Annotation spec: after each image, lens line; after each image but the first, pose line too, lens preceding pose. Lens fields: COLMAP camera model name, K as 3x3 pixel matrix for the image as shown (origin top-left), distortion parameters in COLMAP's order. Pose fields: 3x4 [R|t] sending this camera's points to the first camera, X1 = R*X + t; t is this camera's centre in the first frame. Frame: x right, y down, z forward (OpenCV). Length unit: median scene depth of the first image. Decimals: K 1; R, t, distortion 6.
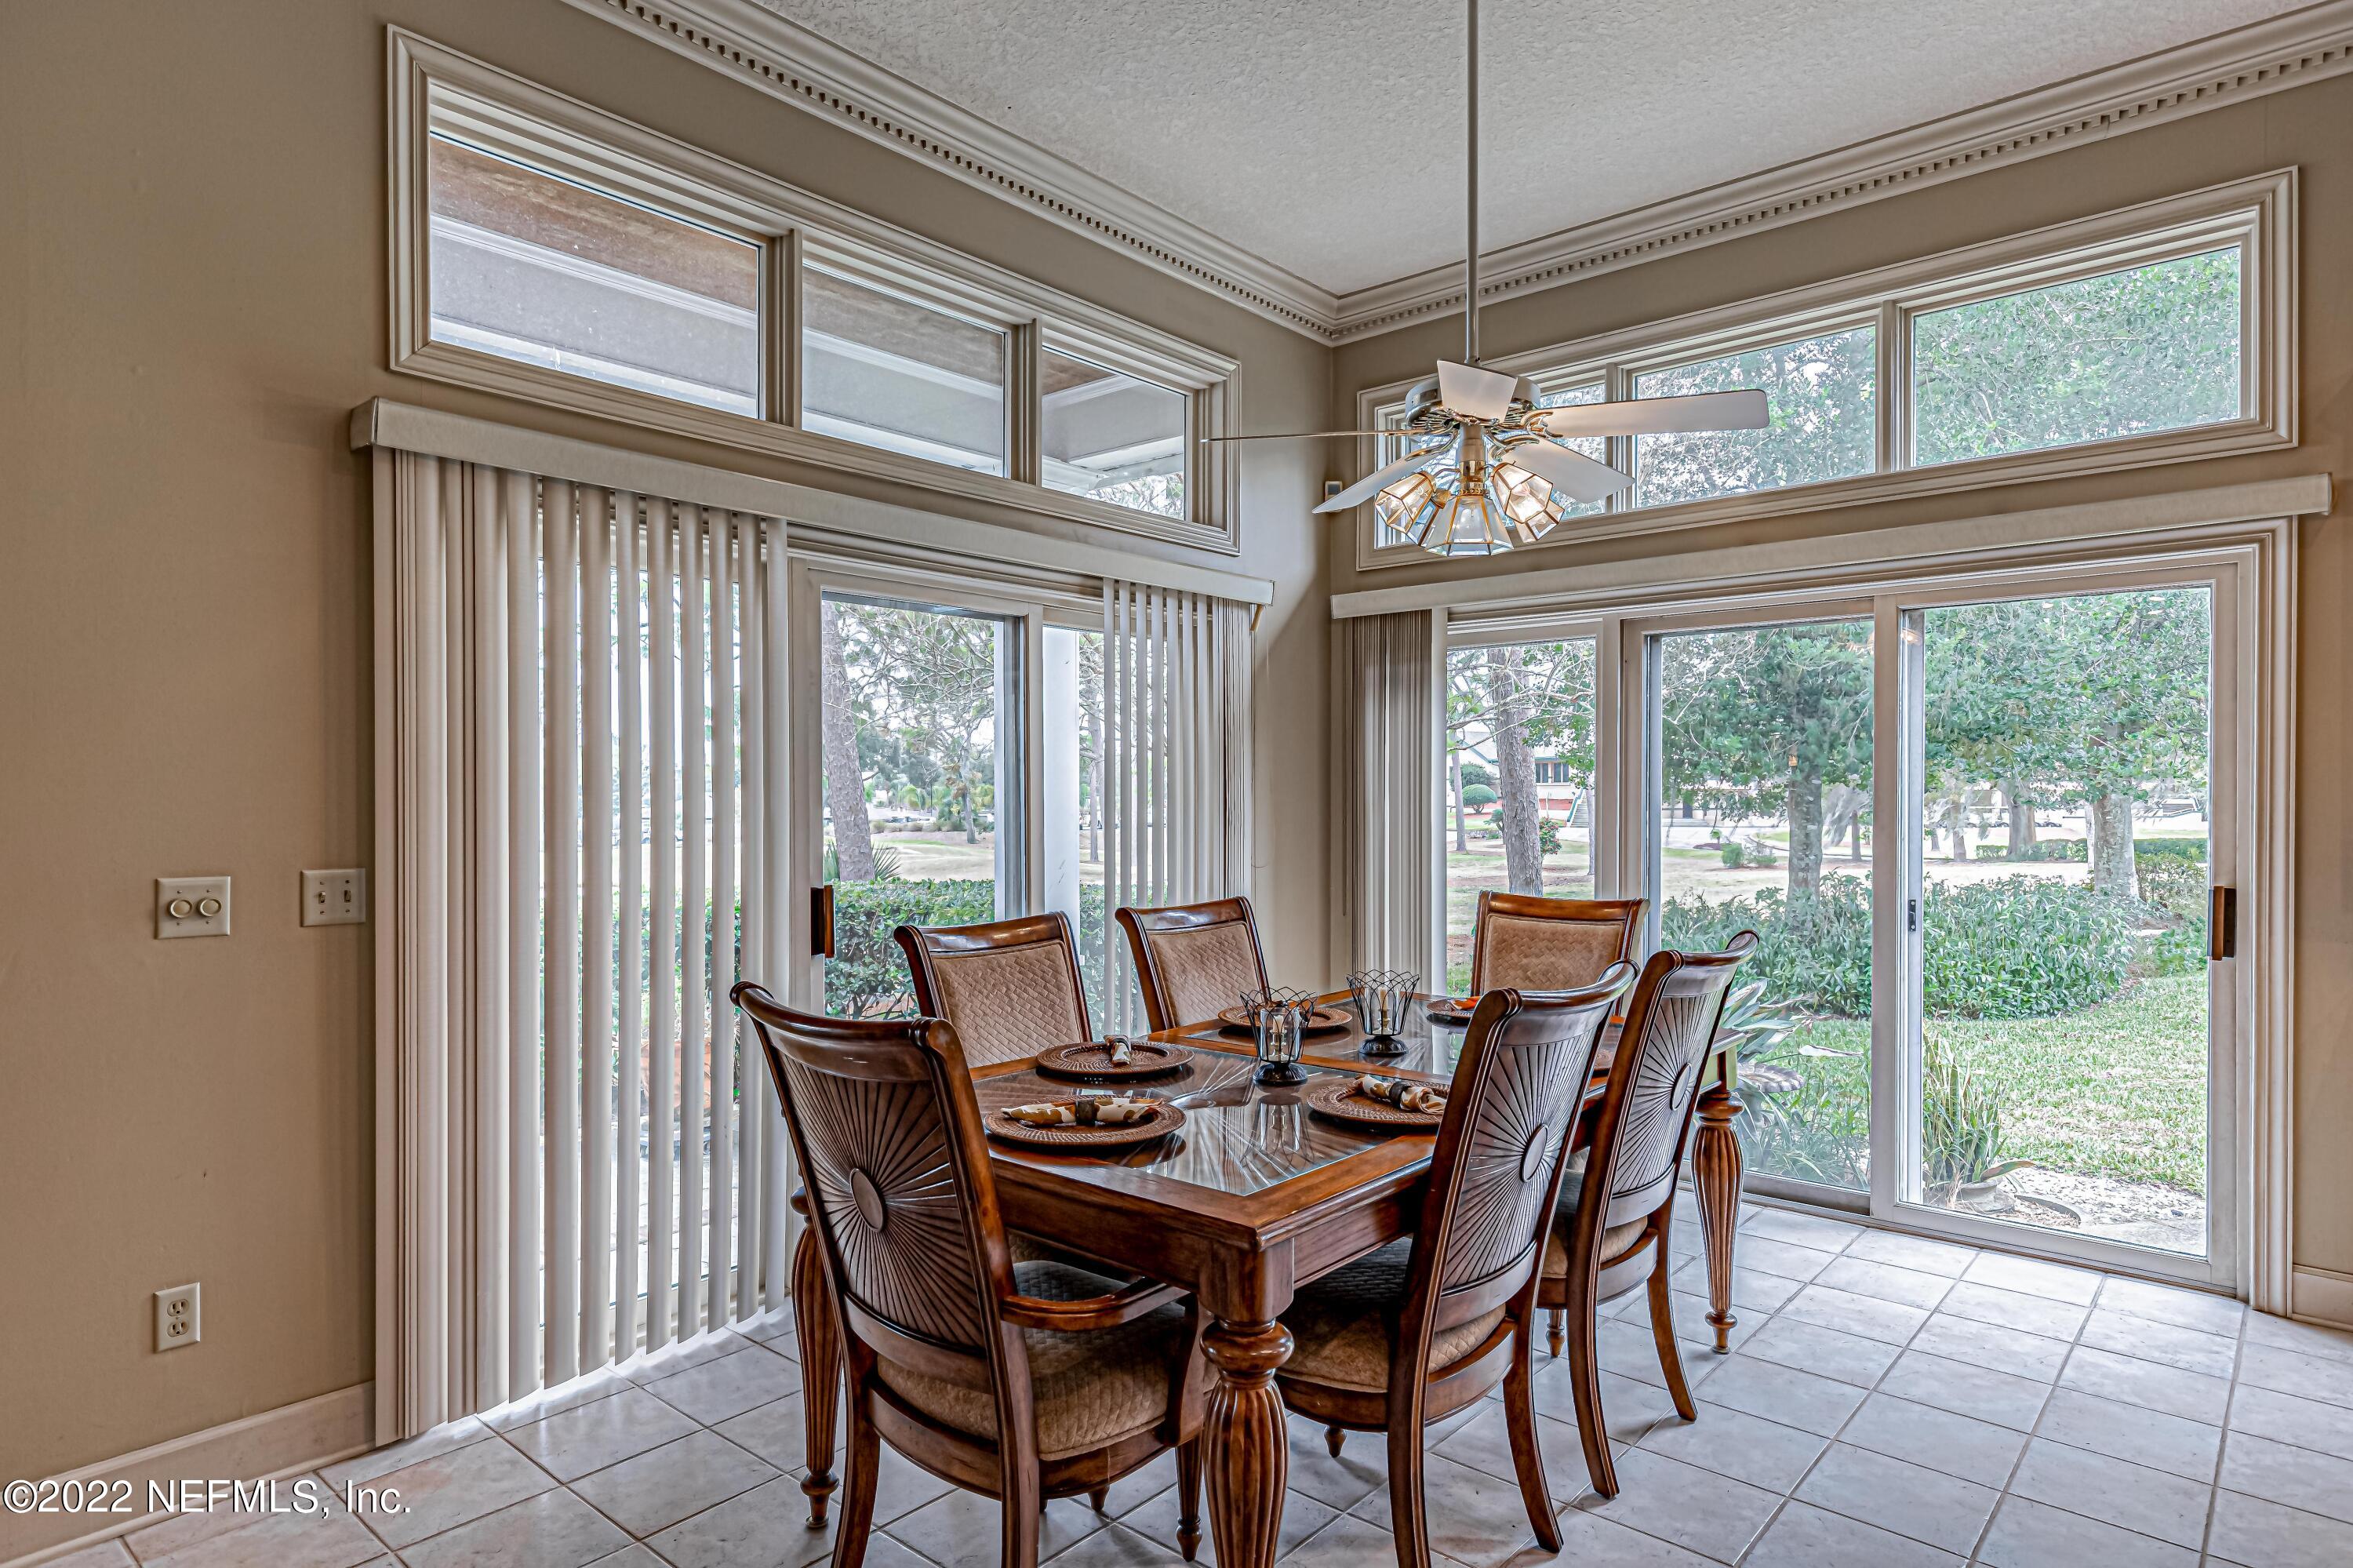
lens RADIAL K [[1338.6, 0, 1165.0], [0, 1338.6, 772.8], [0, 0, 1]] dist [0.015795, -0.002190]
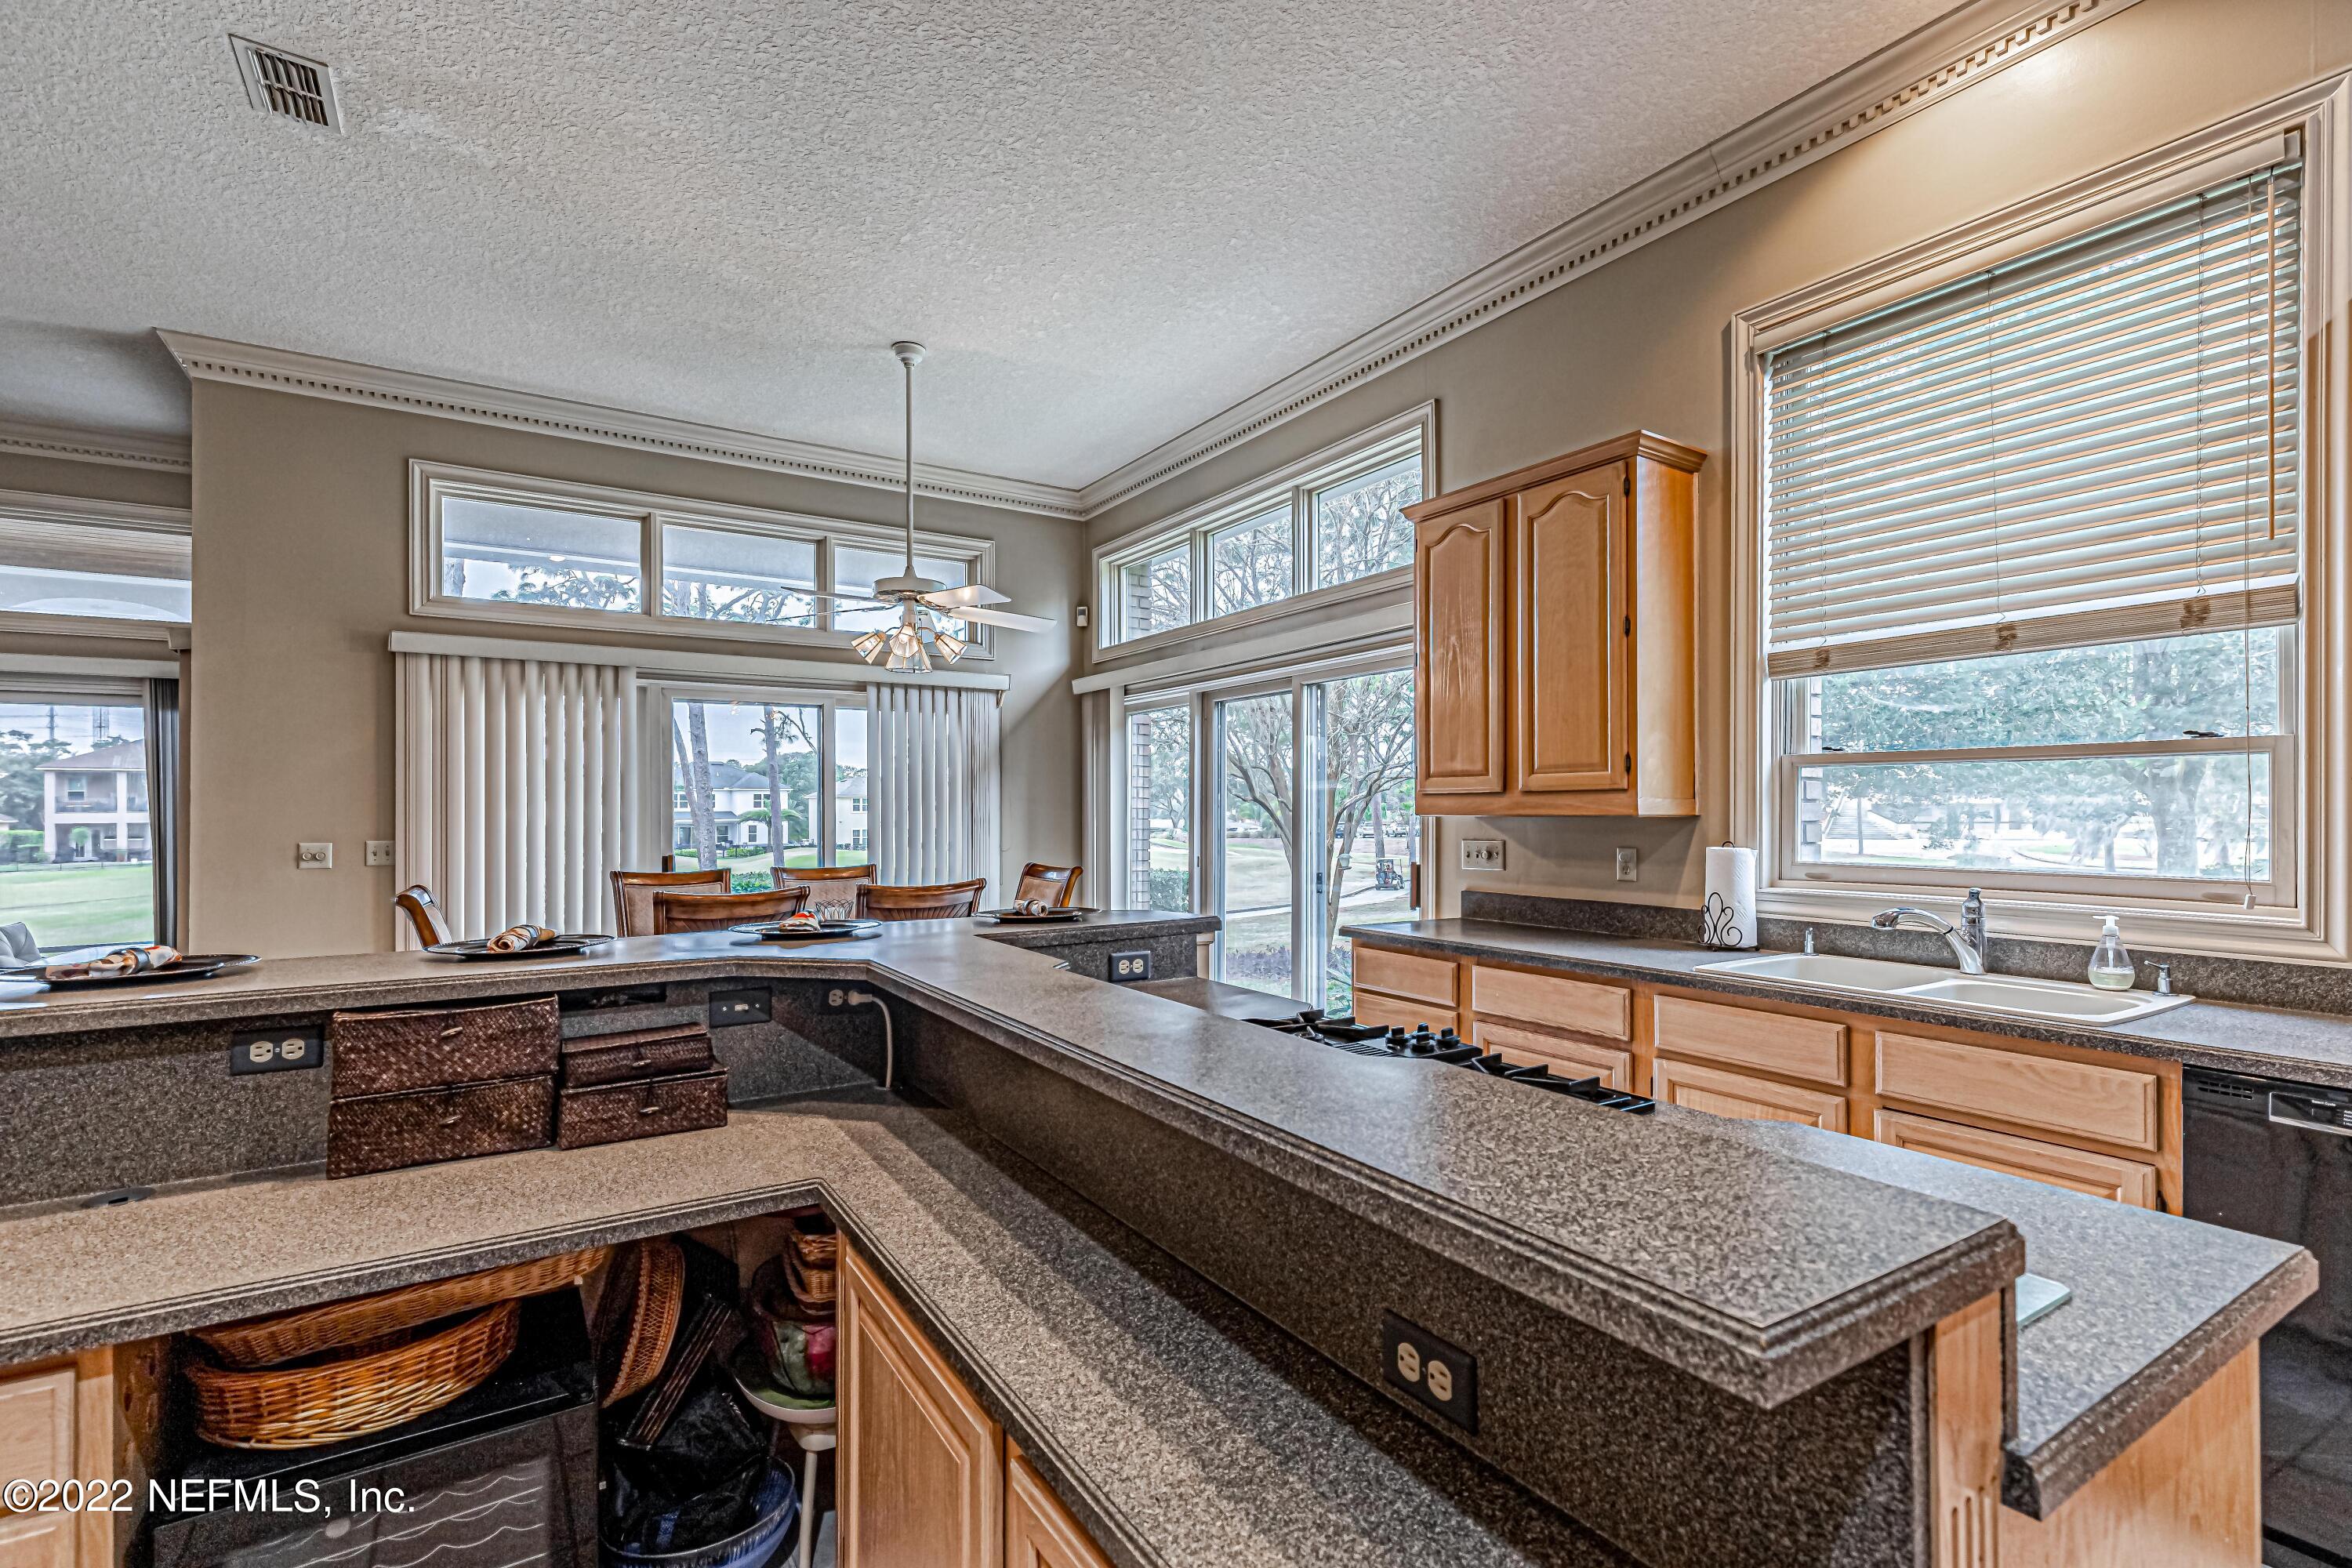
lens RADIAL K [[1074.1, 0, 1166.5], [0, 1074.1, 790.9], [0, 0, 1]] dist [0.011454, -0.000488]
pose [[0.959614, -0.009412, -0.281163, 0.742308], [0.009312, 0.999955, -0.001694, 0.001960], [0.281166, -0.000992, 0.959659, -0.233741]]
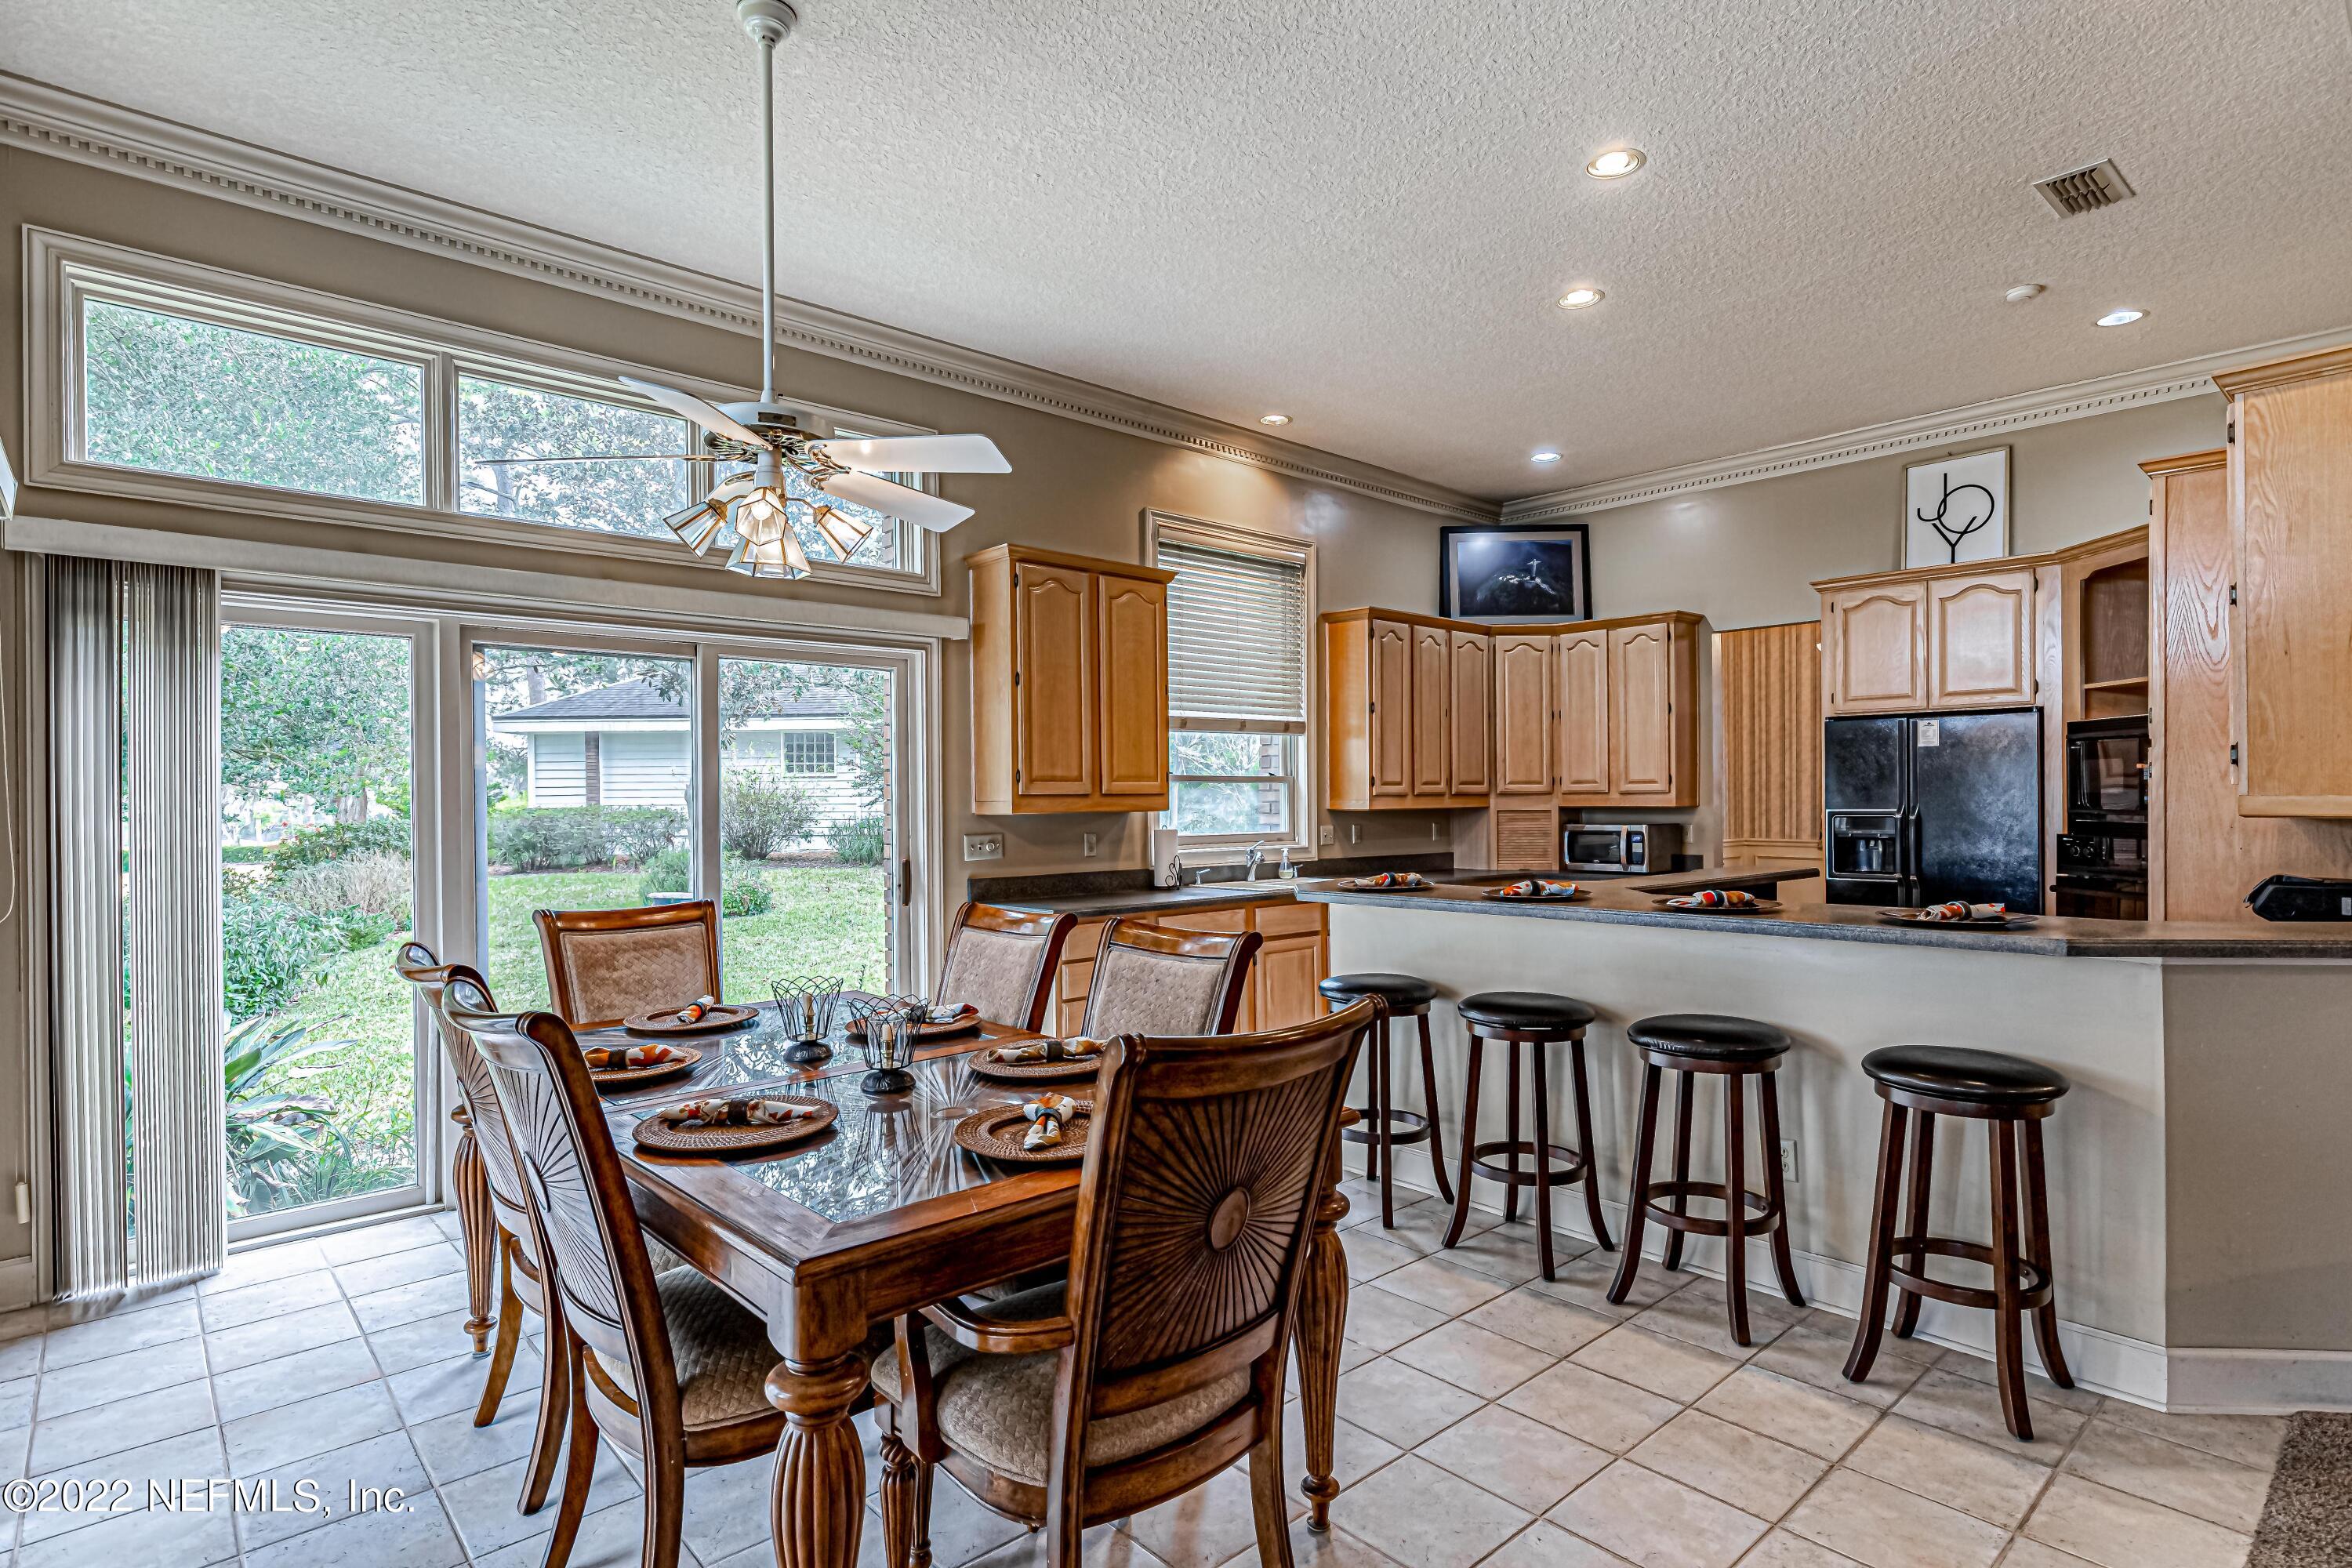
lens RADIAL K [[1211.4, 0, 1168.4], [0, 1211.4, 790.5], [0, 0, 1]] dist [-0.001282, -0.001342]
pose [[0.106808, 0.004356, 0.994270, -0.556586], [-0.006160, 0.999974, -0.003720, 0.004387], [-0.994261, -0.005728, 0.106833, 0.471670]]
